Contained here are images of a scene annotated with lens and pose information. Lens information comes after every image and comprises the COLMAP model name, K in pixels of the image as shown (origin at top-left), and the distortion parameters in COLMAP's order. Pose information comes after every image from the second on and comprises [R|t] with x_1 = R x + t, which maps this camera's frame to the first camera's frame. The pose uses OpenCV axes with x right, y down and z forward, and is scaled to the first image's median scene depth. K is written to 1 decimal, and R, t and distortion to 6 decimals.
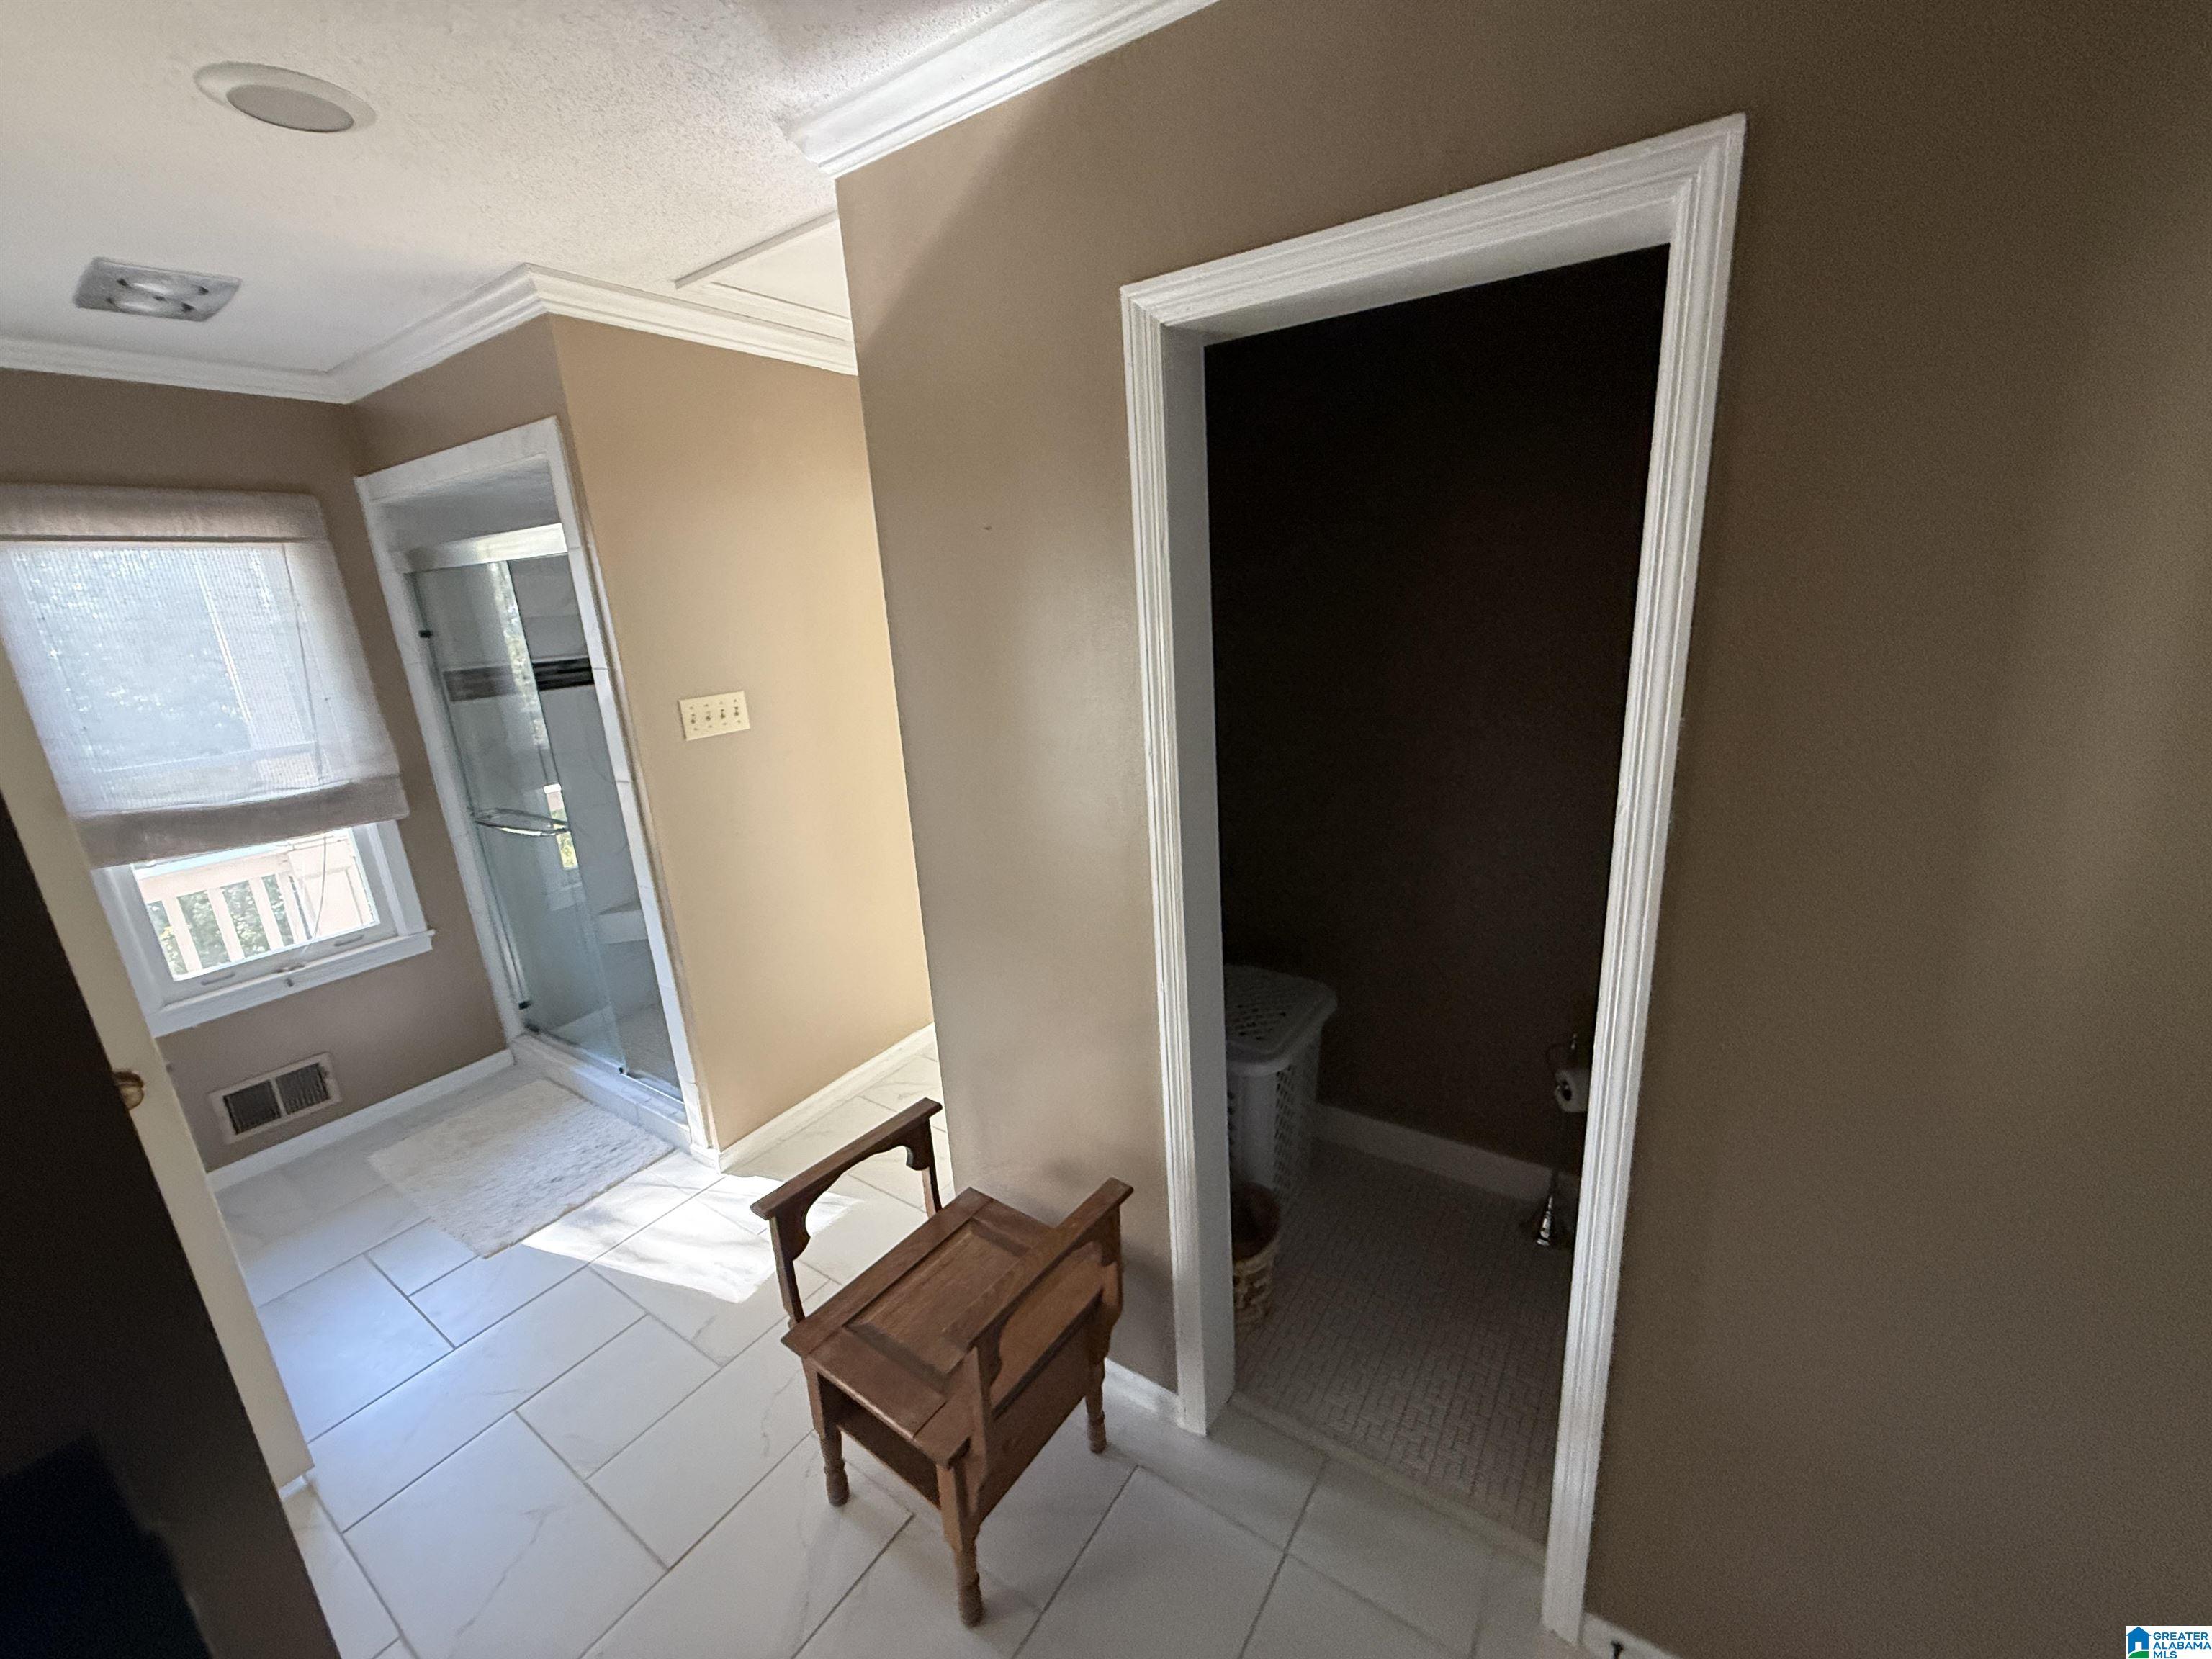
lens RADIAL K [[885.2, 0, 1105.4], [0, 885.2, 828.7], [0, 0, 1]] dist [0.004185, 0.000467]
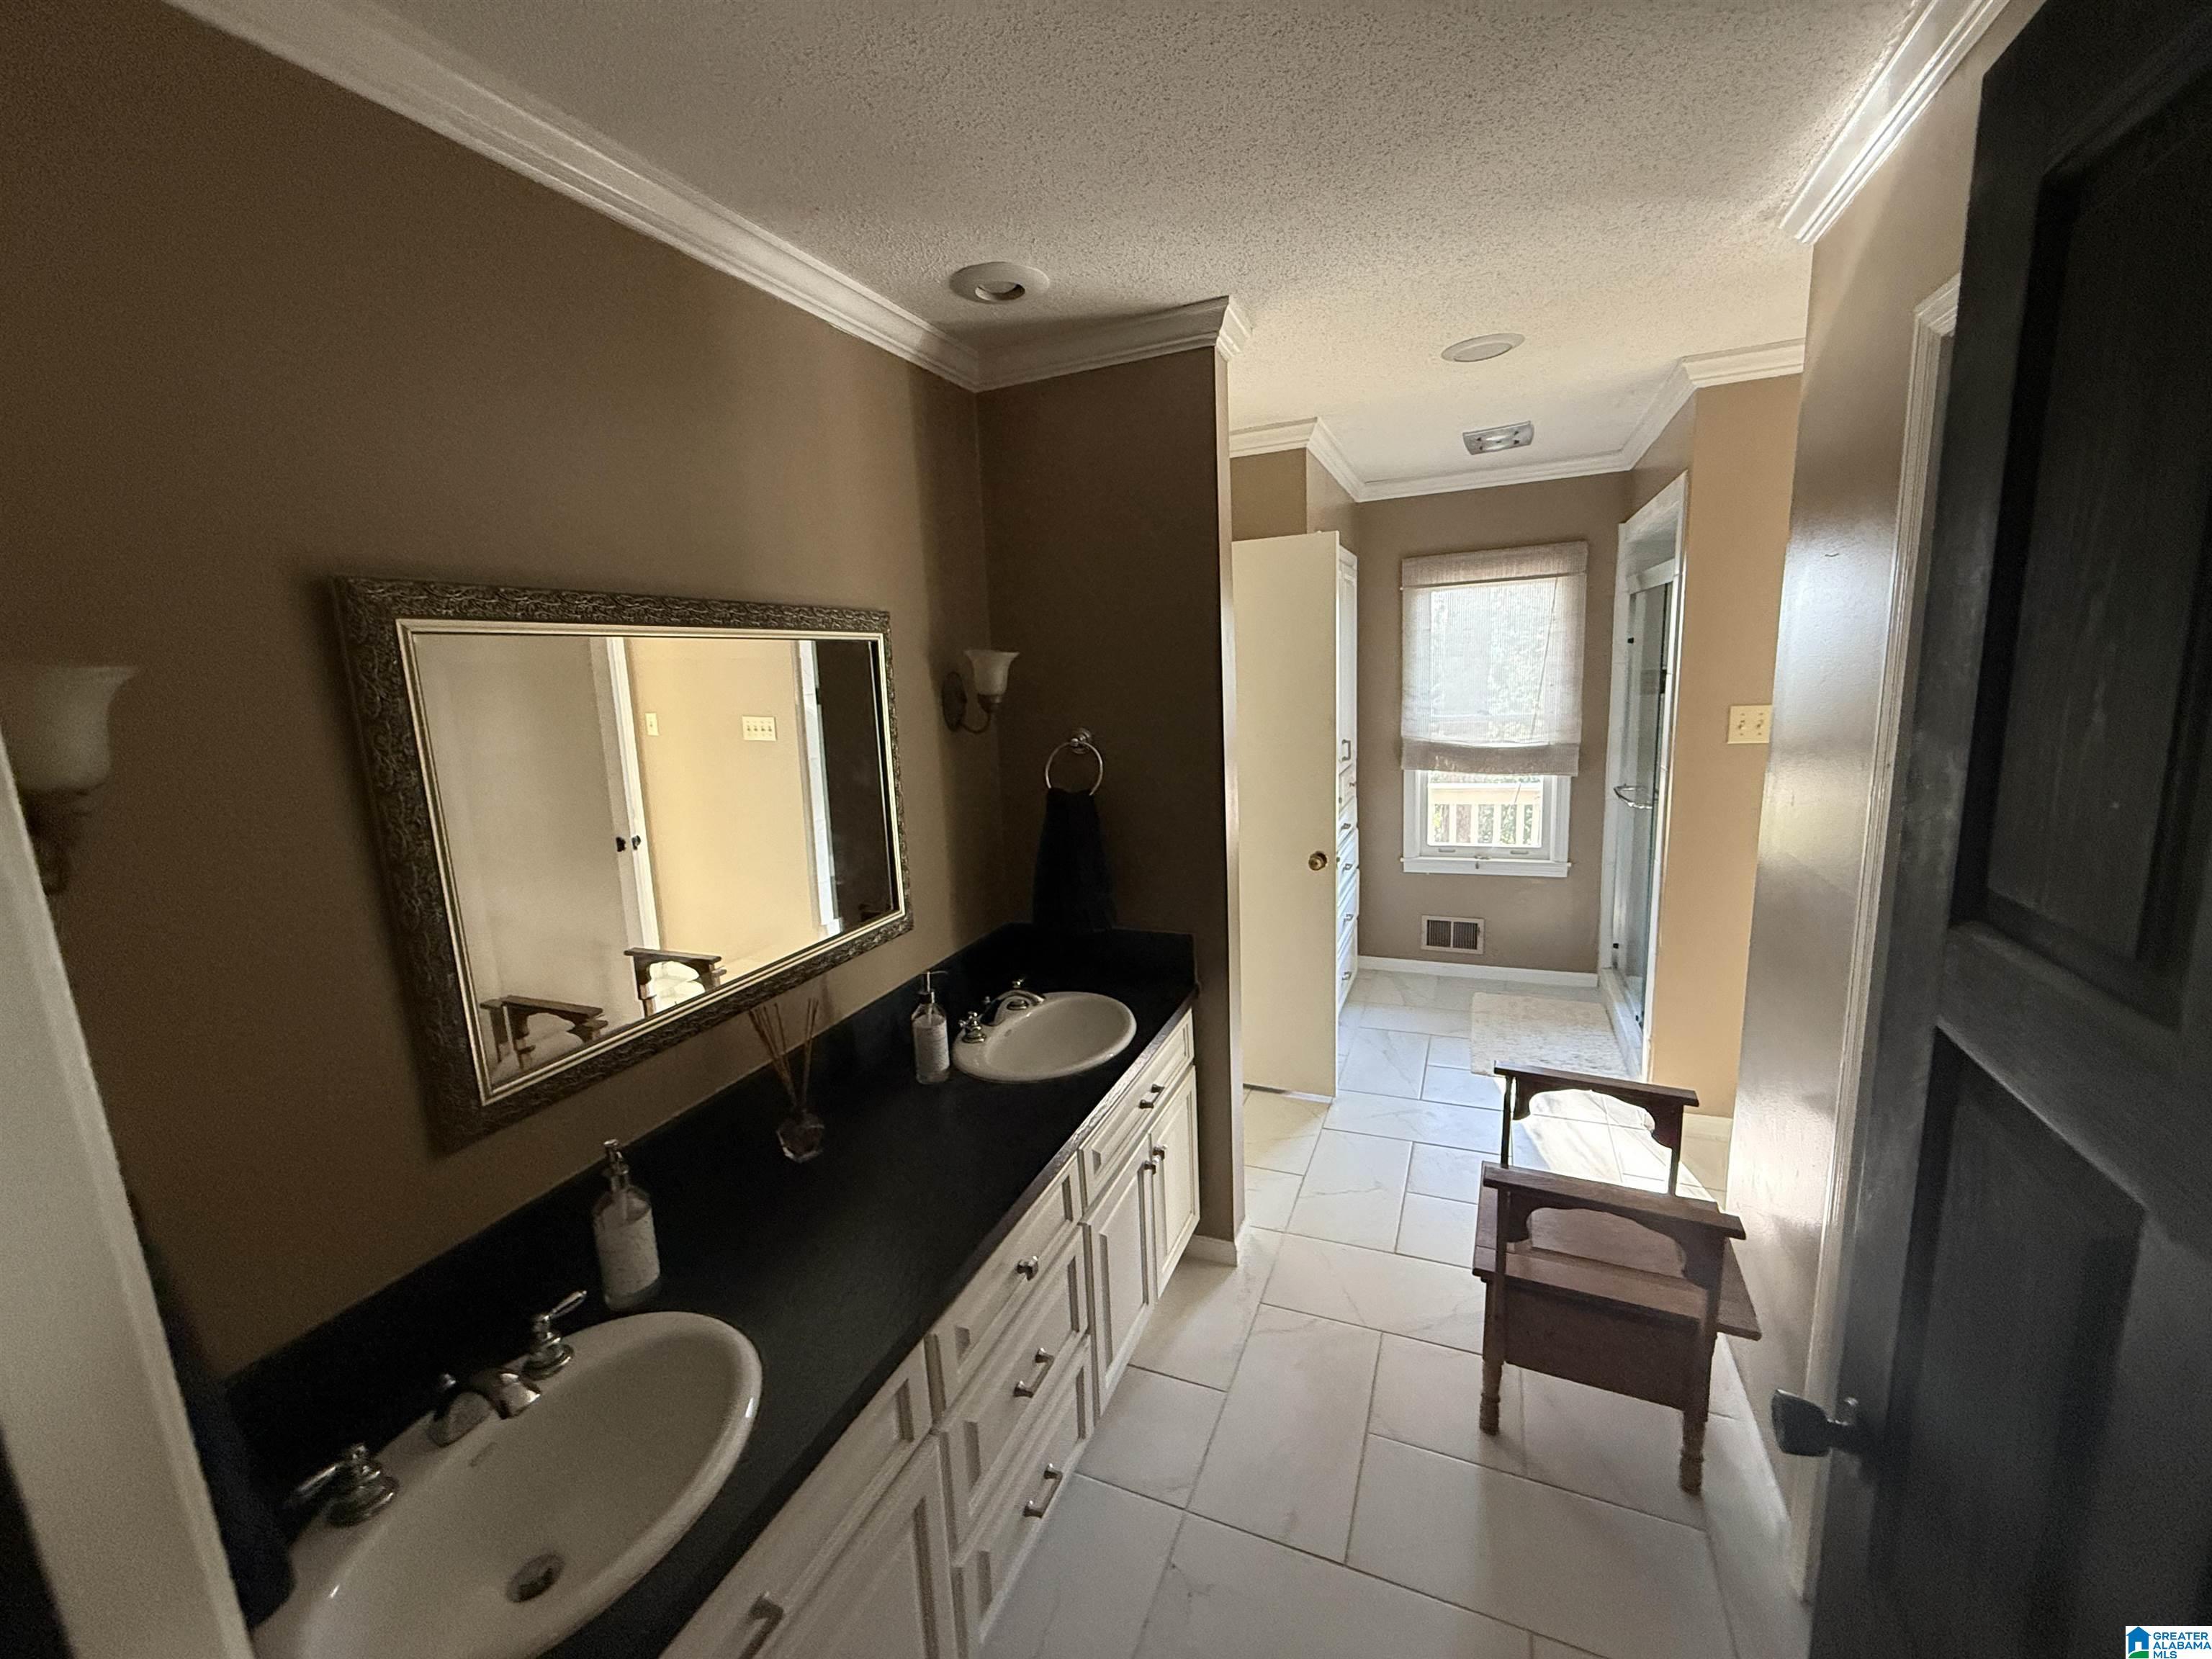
lens RADIAL K [[885.2, 0, 1106.0], [0, 885.2, 824.8], [0, 0, 1]] dist [0.004185, 0.000467]
pose [[0.197983, 0.220605, -0.955058, 0.401188], [-0.221536, 0.959204, 0.175639, -0.021873], [0.954843, 0.176806, 0.238779, 0.013355]]
